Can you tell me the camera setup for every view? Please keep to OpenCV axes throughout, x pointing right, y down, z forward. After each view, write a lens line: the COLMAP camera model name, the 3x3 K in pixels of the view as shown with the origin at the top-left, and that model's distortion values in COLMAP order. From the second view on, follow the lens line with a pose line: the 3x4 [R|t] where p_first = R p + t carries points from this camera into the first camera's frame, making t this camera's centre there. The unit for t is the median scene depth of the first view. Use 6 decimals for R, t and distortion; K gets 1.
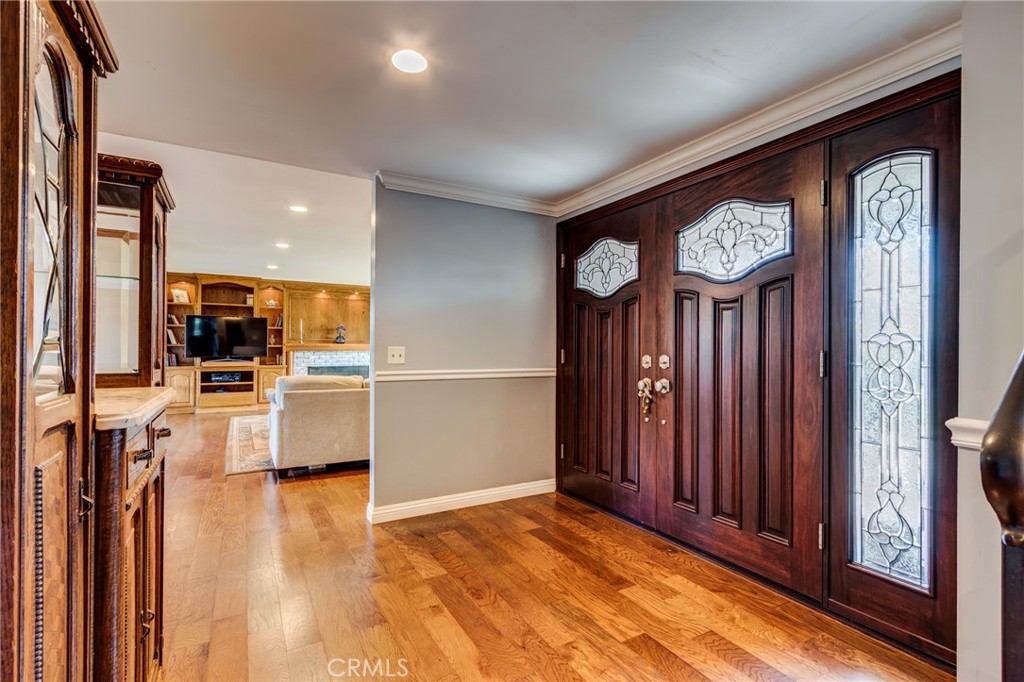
lens RADIAL K [[462.3, 0, 504.7], [0, 462.3, 342.2], [0, 0, 1]] dist [0.004689, -0.001912]
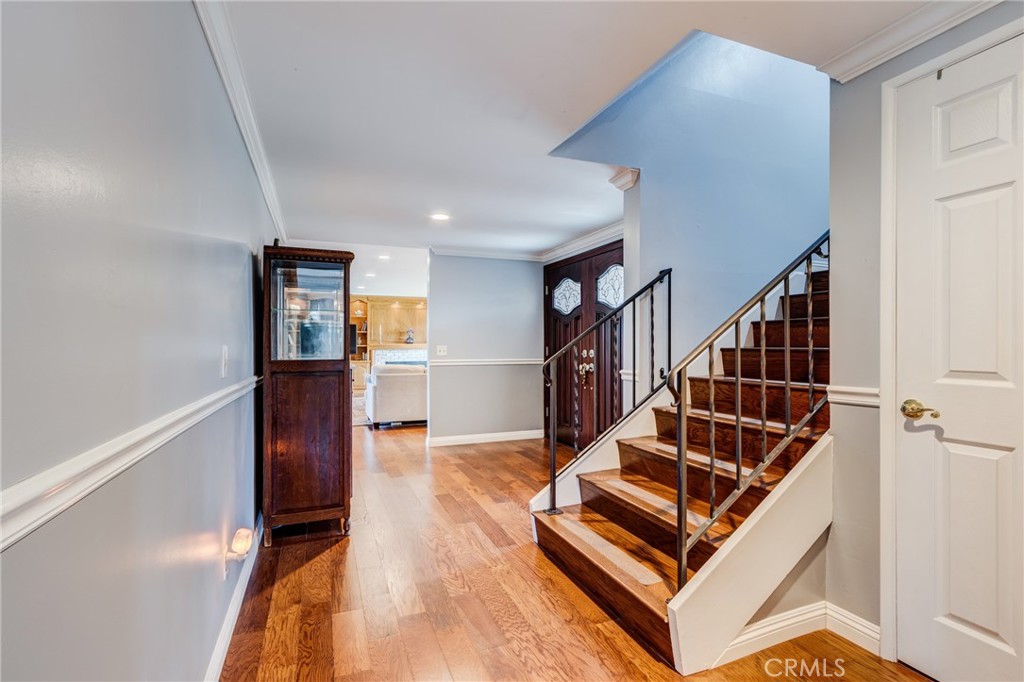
lens RADIAL K [[462.3, 0, 515.7], [0, 462.3, 342.5], [0, 0, 1]] dist [0.004689, -0.001912]
pose [[0.993221, -0.007312, -0.116010, 0.235476], [0.007767, 0.999964, 0.003469, -0.005816], [0.115980, -0.004347, 0.993242, -0.666671]]
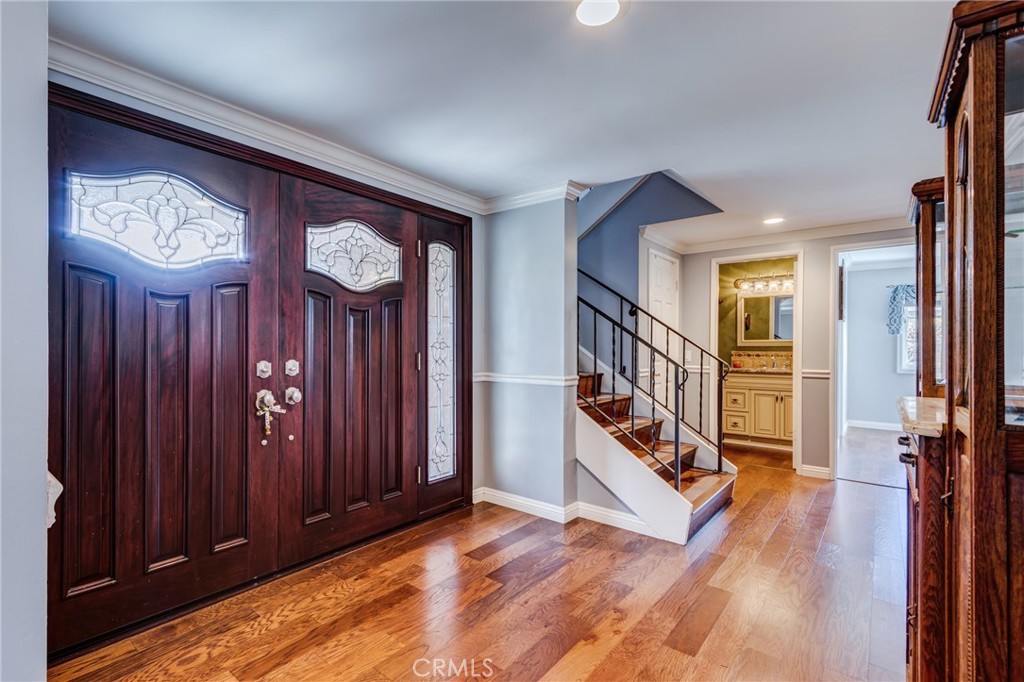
lens RADIAL K [[462.3, 0, 484.2], [0, 462.3, 348.7], [0, 0, 1]] dist [0.004689, -0.001912]
pose [[-0.337759, 0.001698, 0.941231, -0.526543], [-0.006532, 0.999970, -0.004148, 0.007221], [-0.941210, -0.007549, -0.337737, 0.851172]]
